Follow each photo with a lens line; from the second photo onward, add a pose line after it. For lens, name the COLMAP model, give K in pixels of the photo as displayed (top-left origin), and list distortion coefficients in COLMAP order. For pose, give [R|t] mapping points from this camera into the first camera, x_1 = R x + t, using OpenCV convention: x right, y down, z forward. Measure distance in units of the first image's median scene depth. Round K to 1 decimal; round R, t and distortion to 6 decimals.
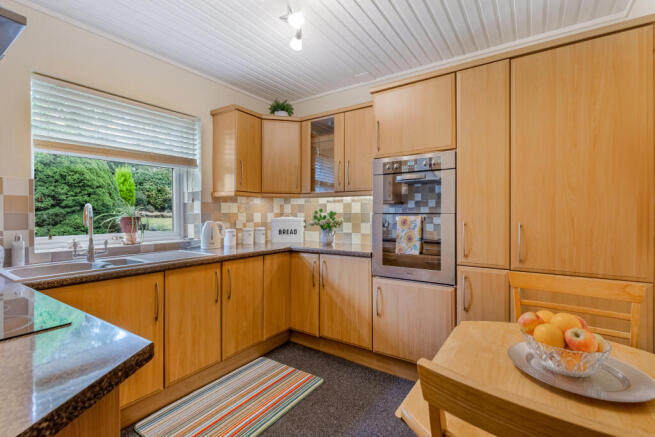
lens RADIAL K [[302.8, 0, 327.5], [0, 302.8, 218.5], [0, 0, 1]] dist [0.000576, 0.000030]
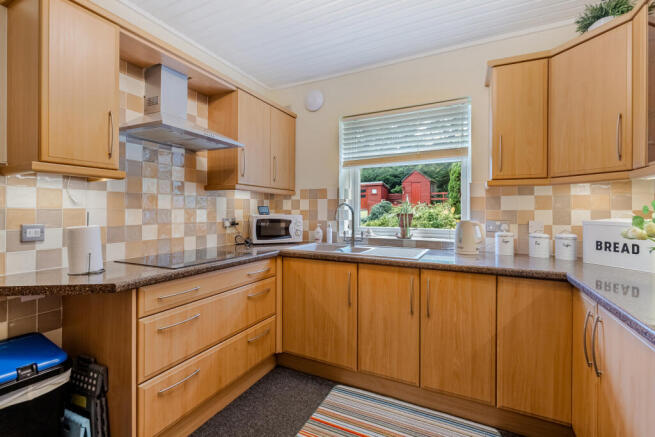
lens RADIAL K [[295.5, 0, 327.0], [0, 295.5, 215.2], [0, 0, 1]] dist [0.002563, 0.000316]
pose [[0.130723, 0.017994, -0.991256, 0.372225], [-0.016841, 0.999731, 0.015927, -0.012038], [0.991276, 0.014612, 0.130991, 0.560390]]
